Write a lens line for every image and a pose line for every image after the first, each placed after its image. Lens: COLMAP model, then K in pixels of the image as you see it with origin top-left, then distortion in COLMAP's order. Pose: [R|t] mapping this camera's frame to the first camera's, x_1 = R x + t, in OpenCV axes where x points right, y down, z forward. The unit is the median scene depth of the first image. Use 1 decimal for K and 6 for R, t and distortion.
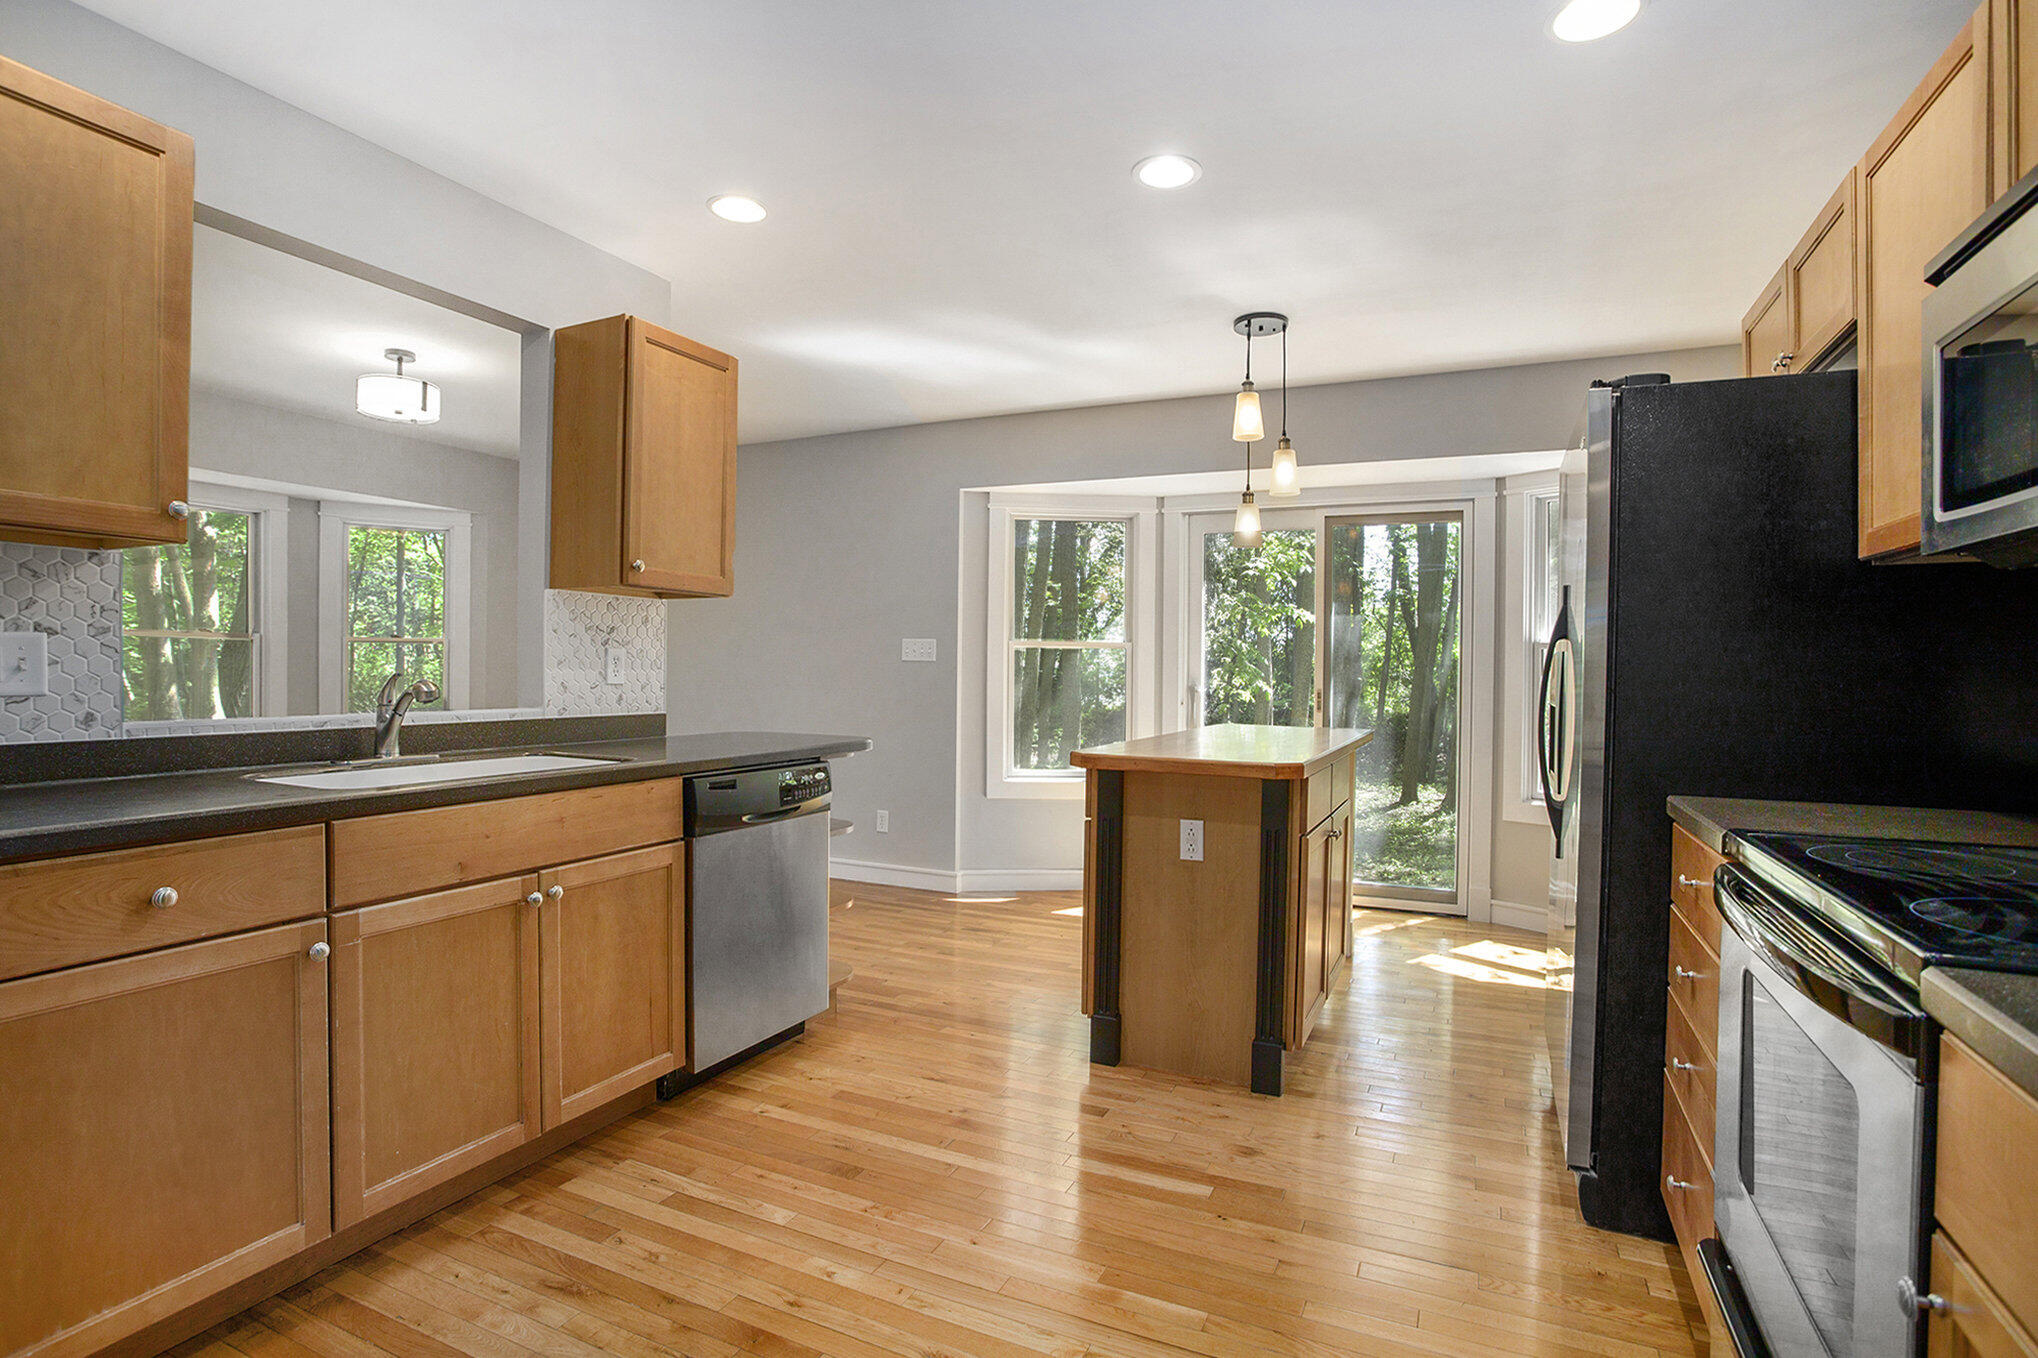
lens RADIAL K [[998.7, 0, 1001.6], [0, 998.7, 683.4], [0, 0, 1]] dist [-0.076494, 0.030016]
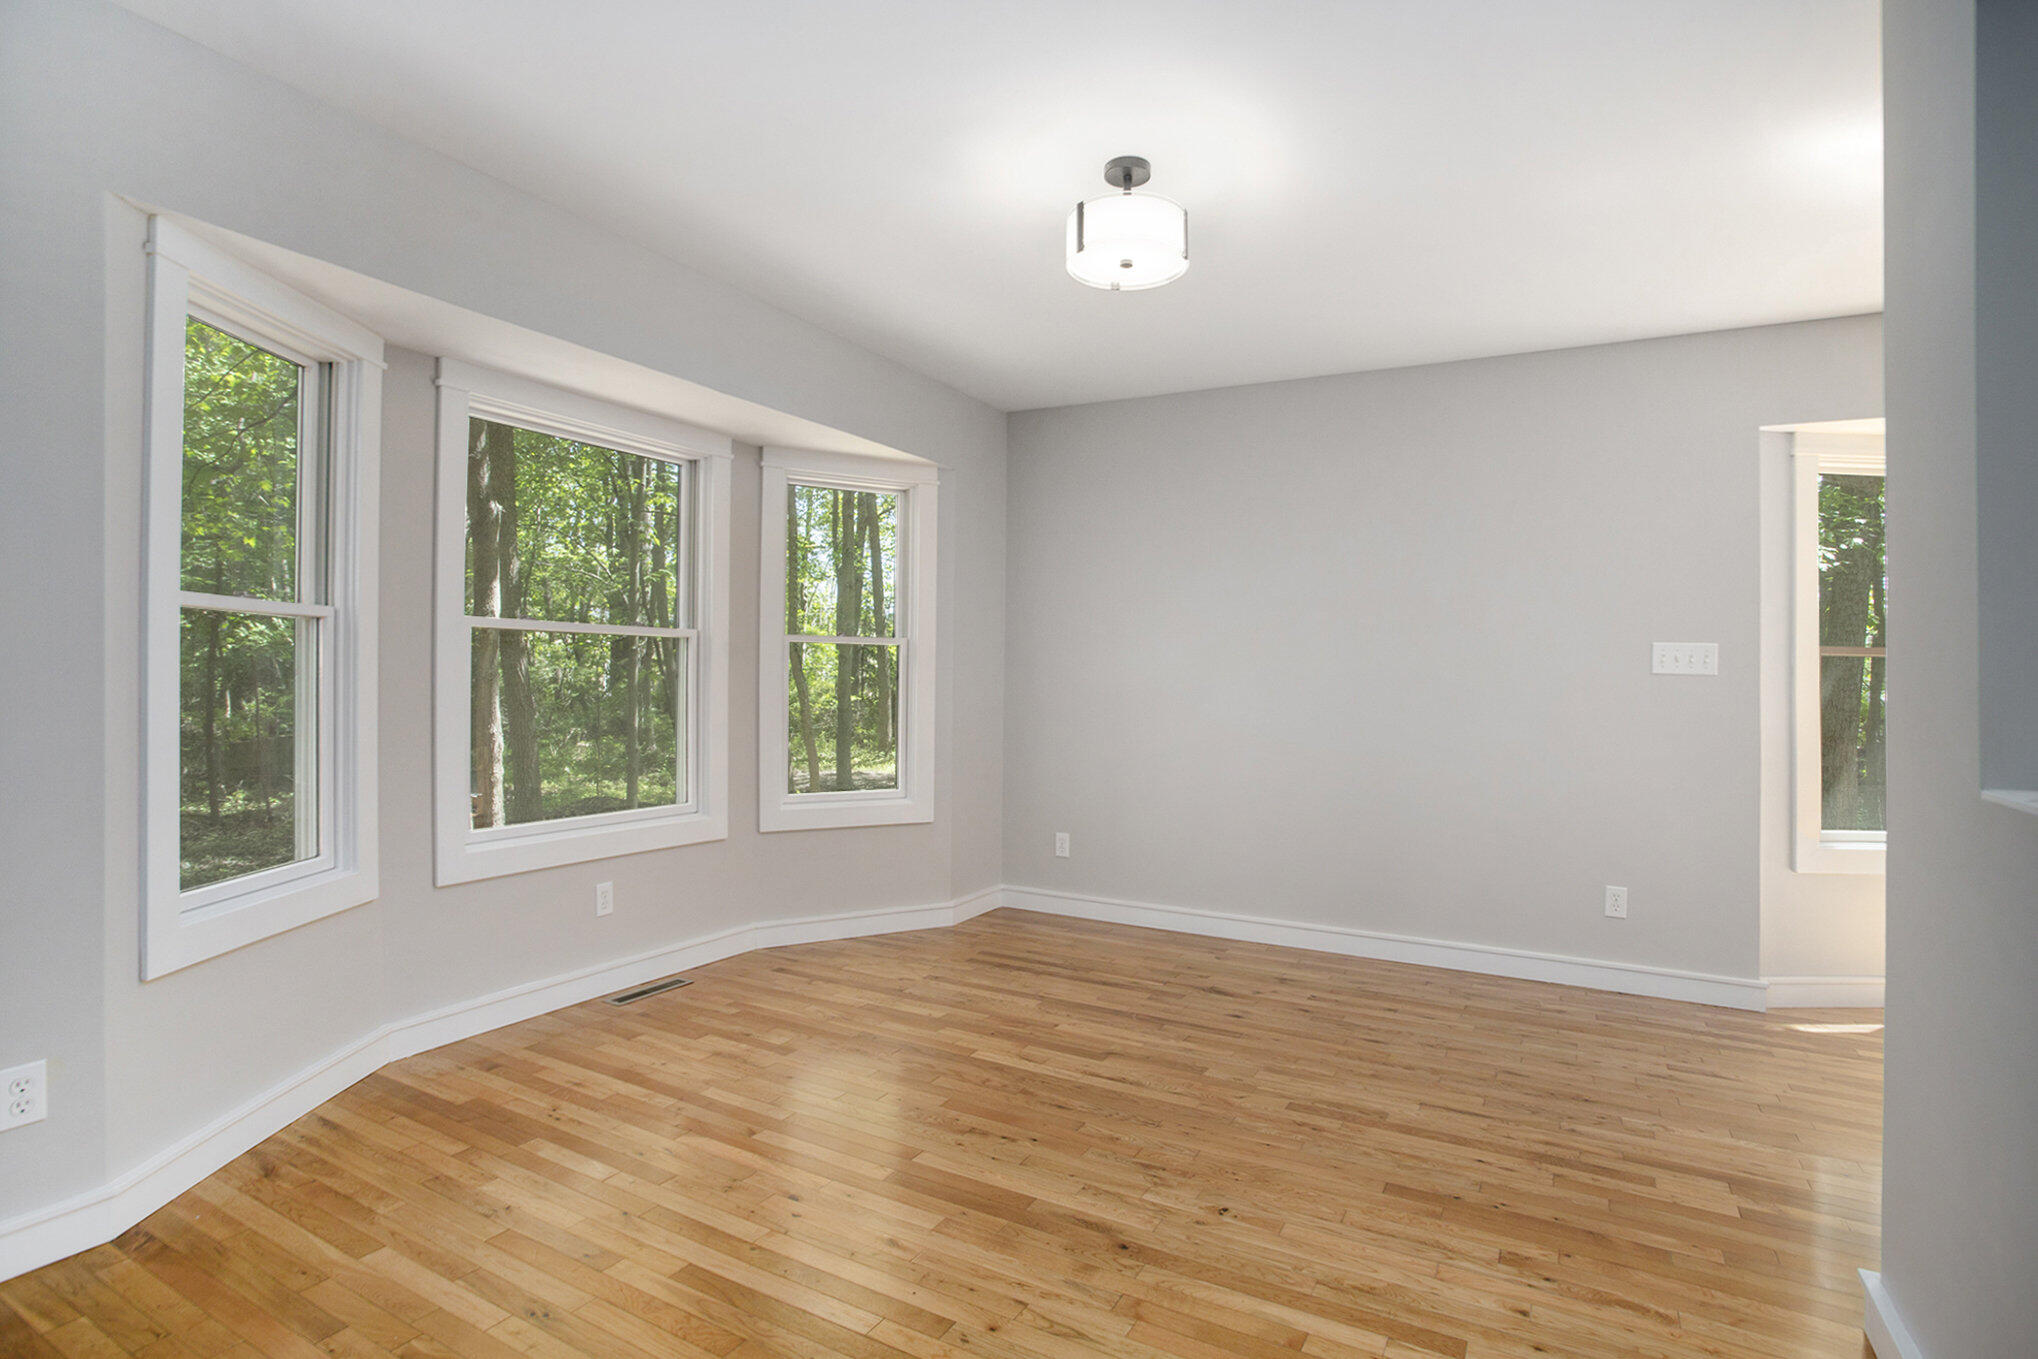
lens RADIAL K [[998.7, 0, 1001.6], [0, 998.7, 683.9], [0, 0, 1]] dist [-0.076494, 0.030016]
pose [[0.996704, 0.005287, -0.080948, -0.759082], [-0.006031, 0.999942, -0.008941, -0.007870], [0.080896, 0.009400, 0.996678, 0.443982]]
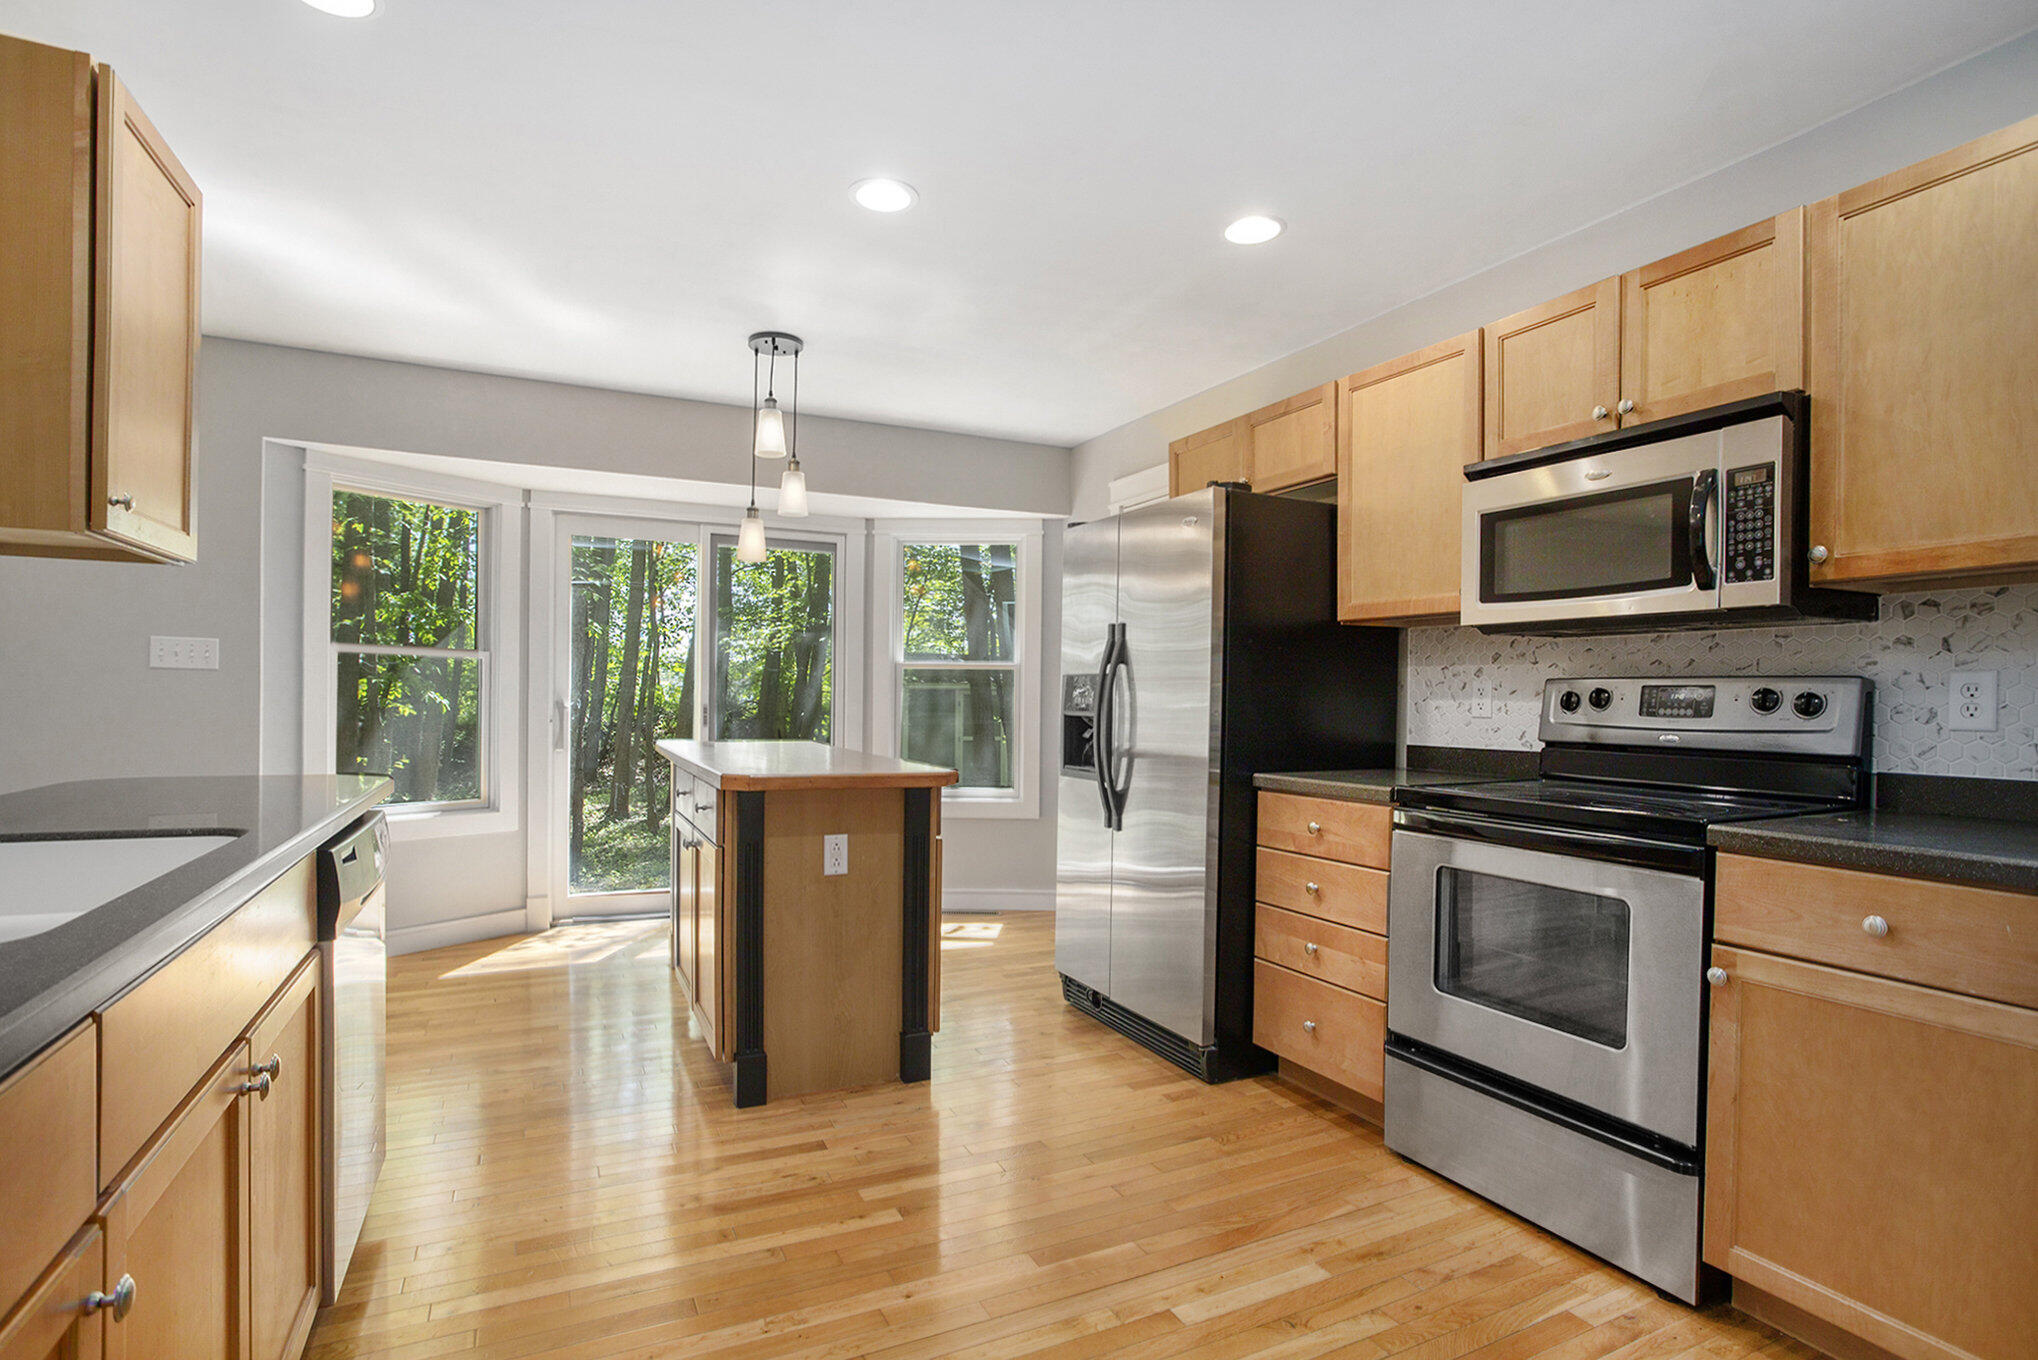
lens RADIAL K [[998.7, 0, 1001.6], [0, 998.7, 684.4], [0, 0, 1]] dist [-0.076494, 0.030016]
pose [[0.627695, 0.007284, 0.778426, -0.392425], [0.002876, 0.999928, -0.011675, -0.001792], [-0.778454, 0.009567, 0.627628, 0.189652]]
